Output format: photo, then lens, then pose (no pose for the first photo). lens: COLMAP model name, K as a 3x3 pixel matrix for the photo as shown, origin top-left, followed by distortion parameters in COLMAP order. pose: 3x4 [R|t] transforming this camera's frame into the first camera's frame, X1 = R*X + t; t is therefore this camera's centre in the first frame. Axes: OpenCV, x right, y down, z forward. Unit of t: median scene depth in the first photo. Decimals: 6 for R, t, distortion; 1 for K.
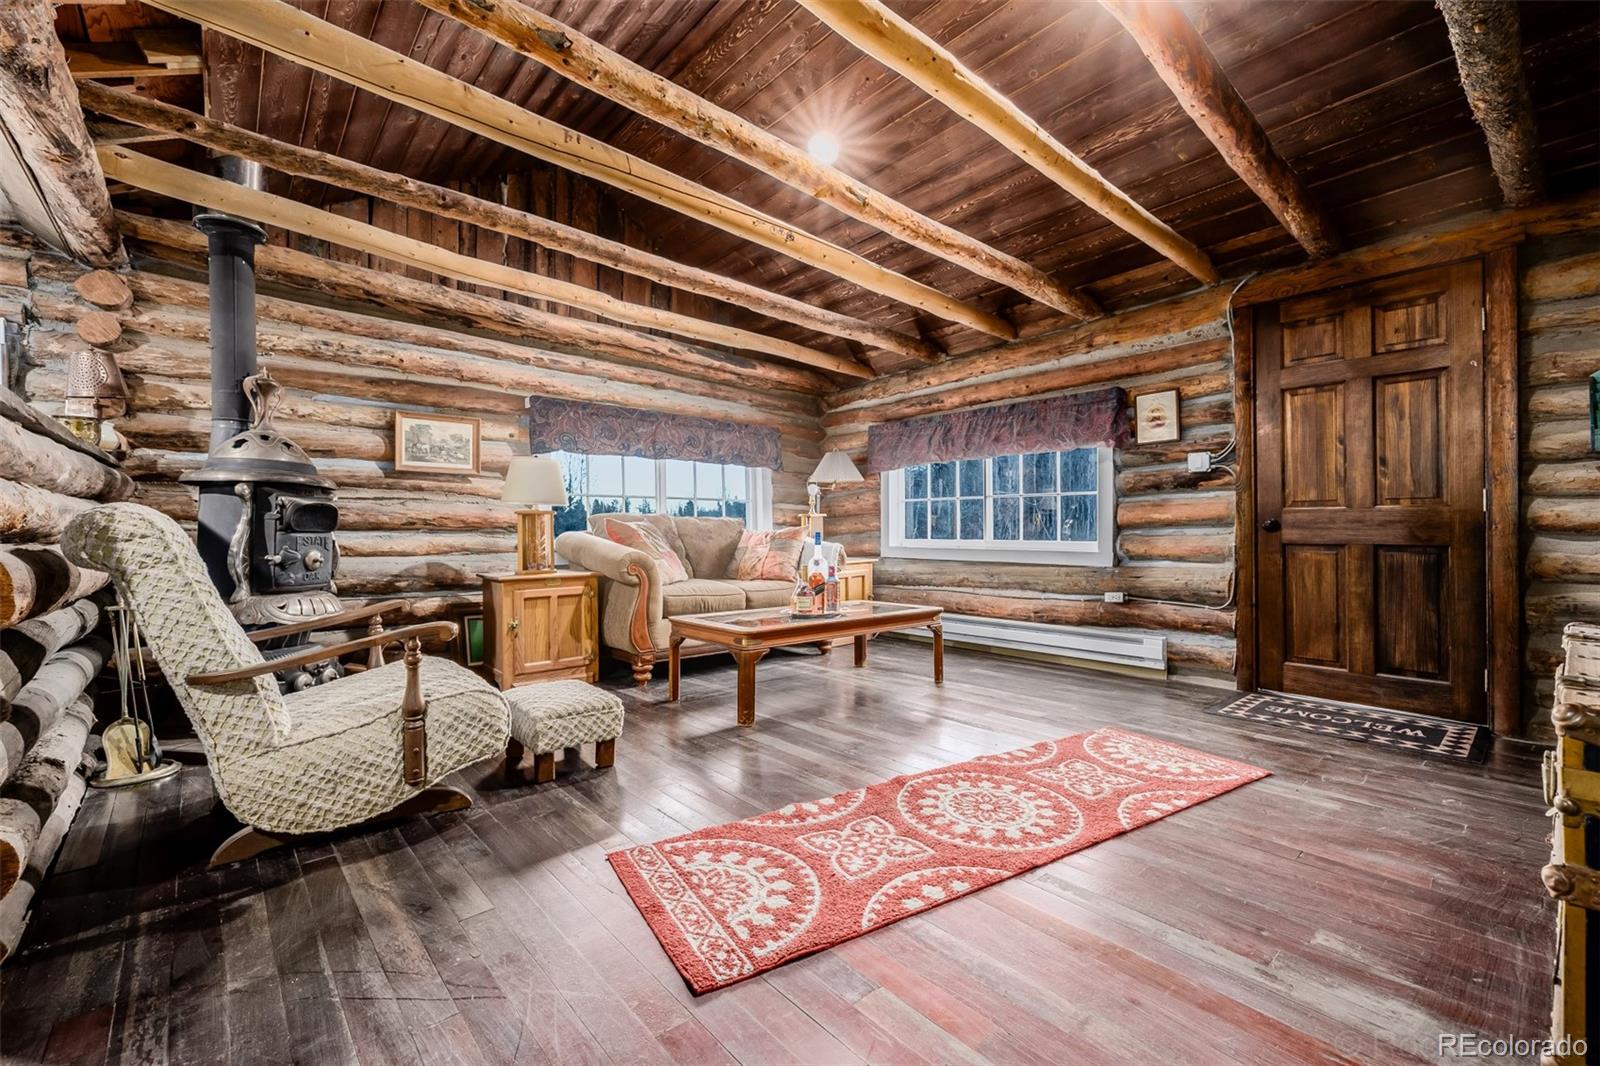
lens RADIAL K [[687.0, 0, 794.3], [0, 687.0, 525.5], [0, 0, 1]] dist [0.003616, 0.000525]
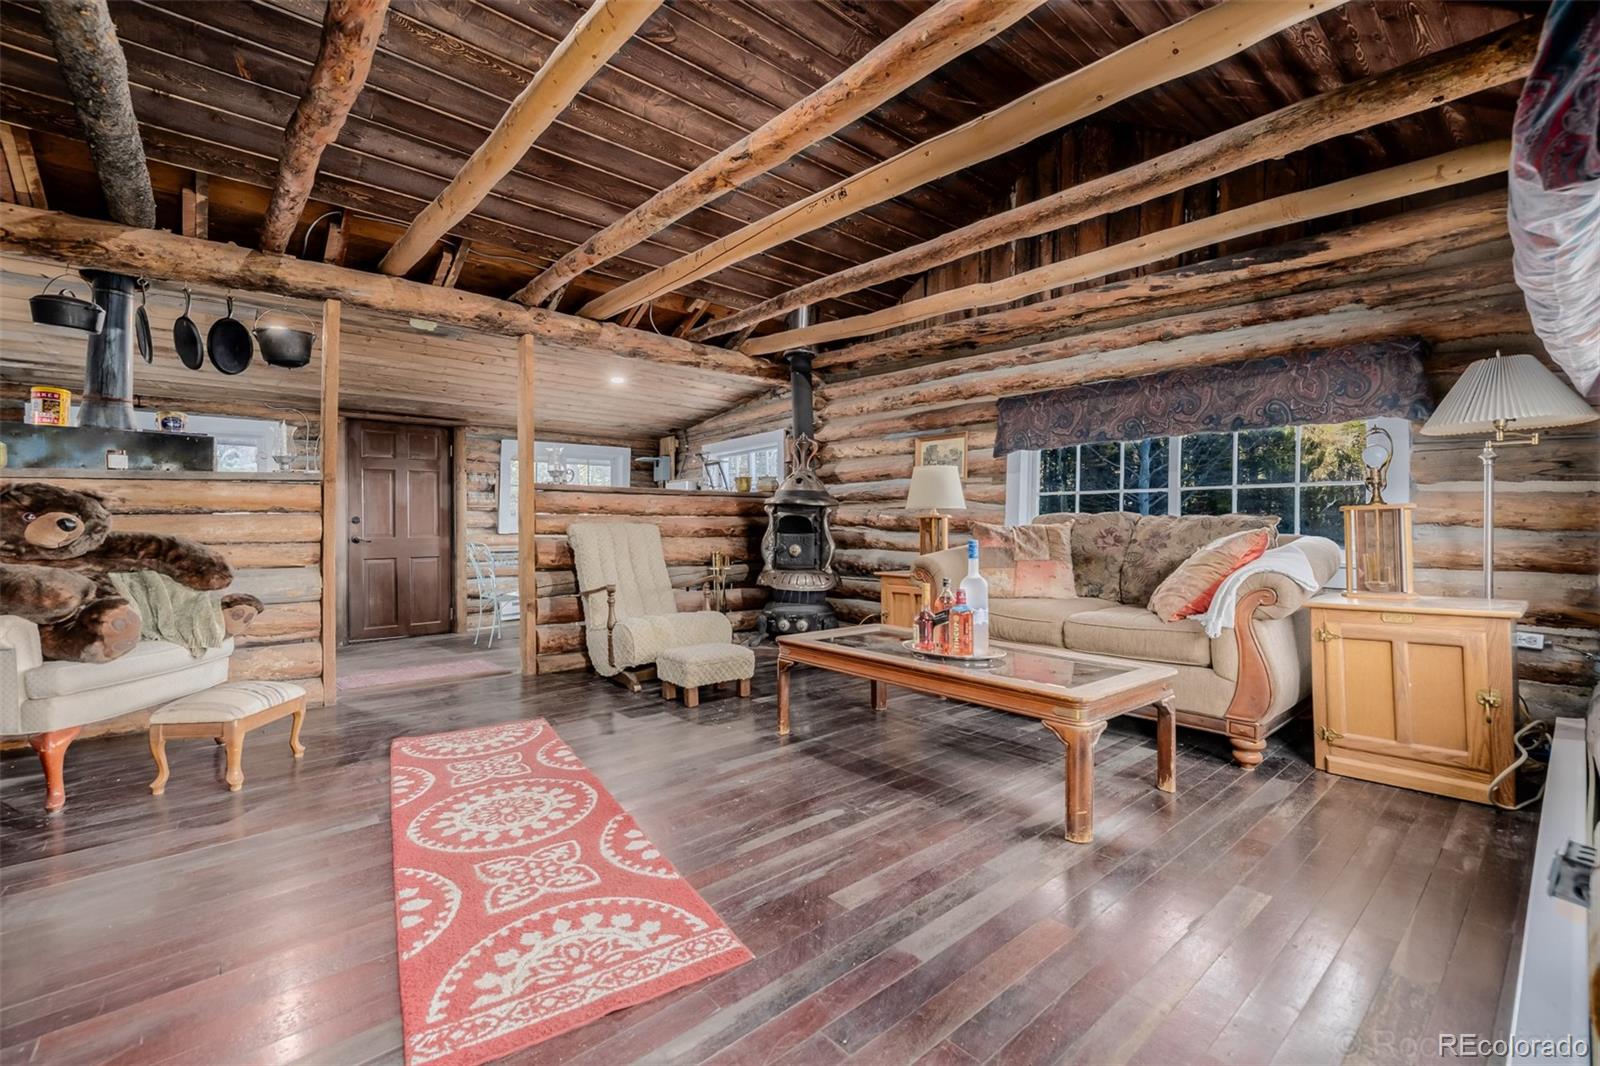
lens RADIAL K [[687.0, 0, 794.3], [0, 687.0, 525.5], [0, 0, 1]] dist [0.003616, 0.000525]
pose [[-0.001865, 0.005397, -0.999984, 0.825568], [0.012120, 0.999912, 0.005375, -0.013547], [0.999925, -0.012110, -0.001930, 0.904046]]
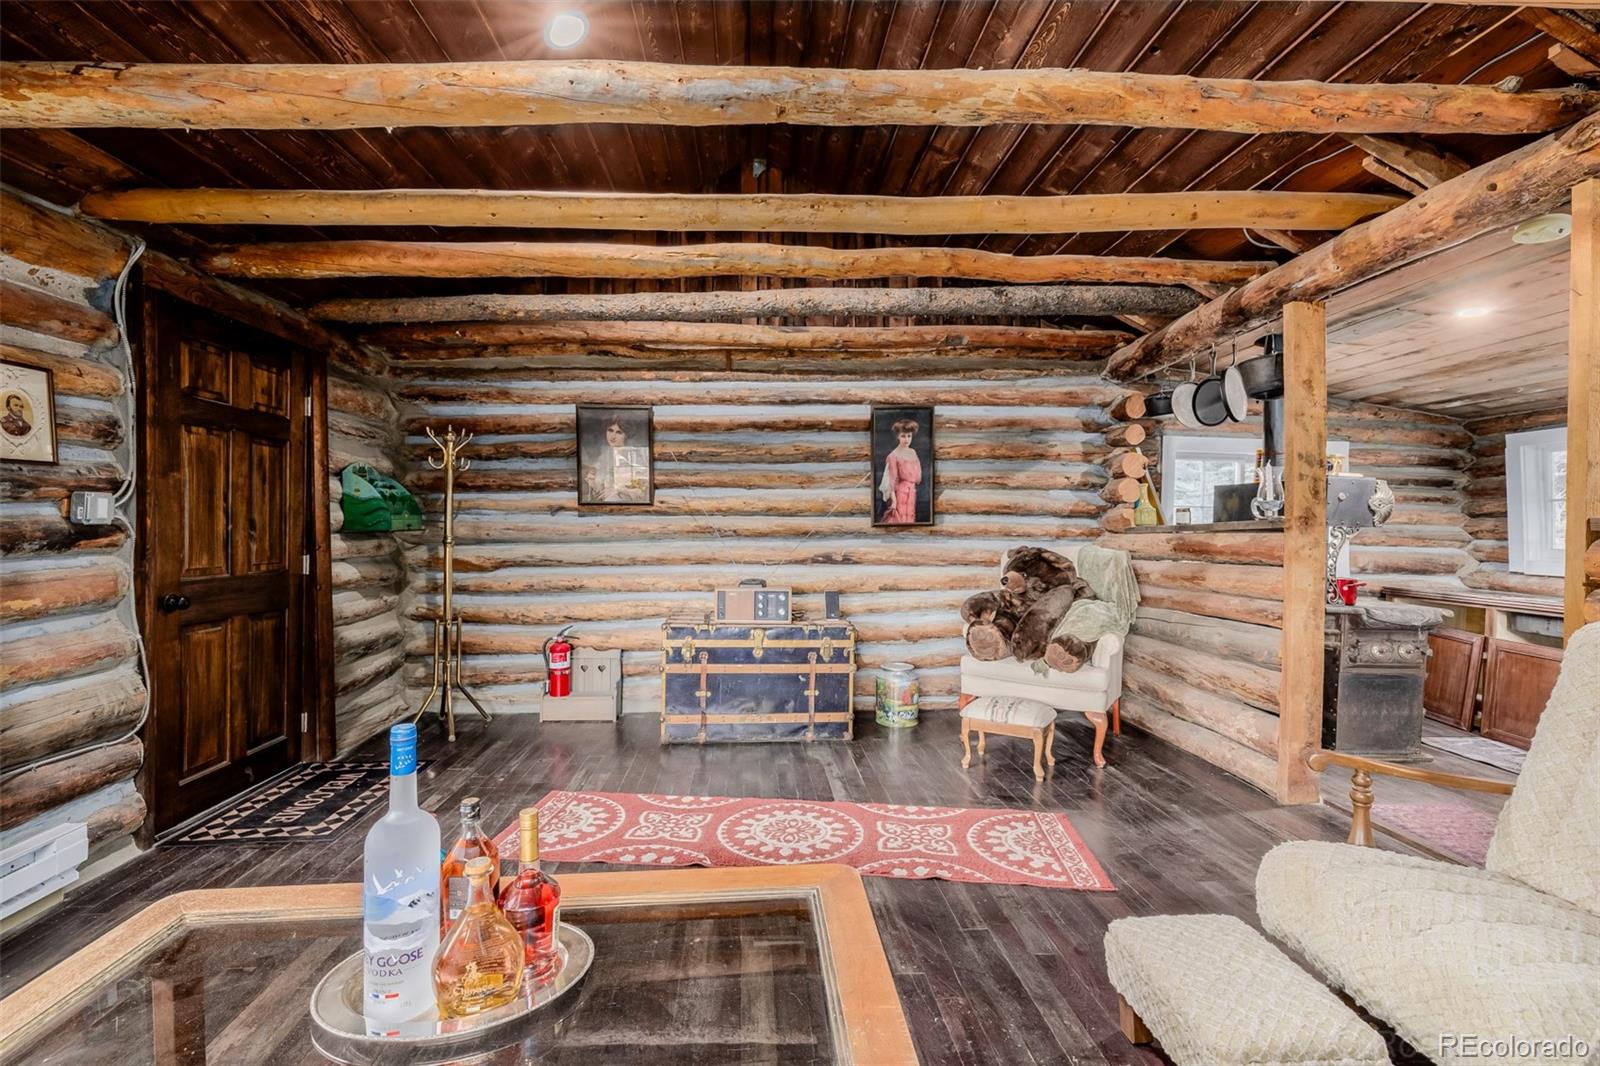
lens RADIAL K [[687.0, 0, 794.3], [0, 687.0, 525.5], [0, 0, 1]] dist [0.003616, 0.000525]
pose [[-0.807049, 0.006709, 0.590446, -0.288467], [-0.001806, 0.999903, -0.013831, -0.076718], [-0.590481, -0.012229, -0.806959, 1.255795]]
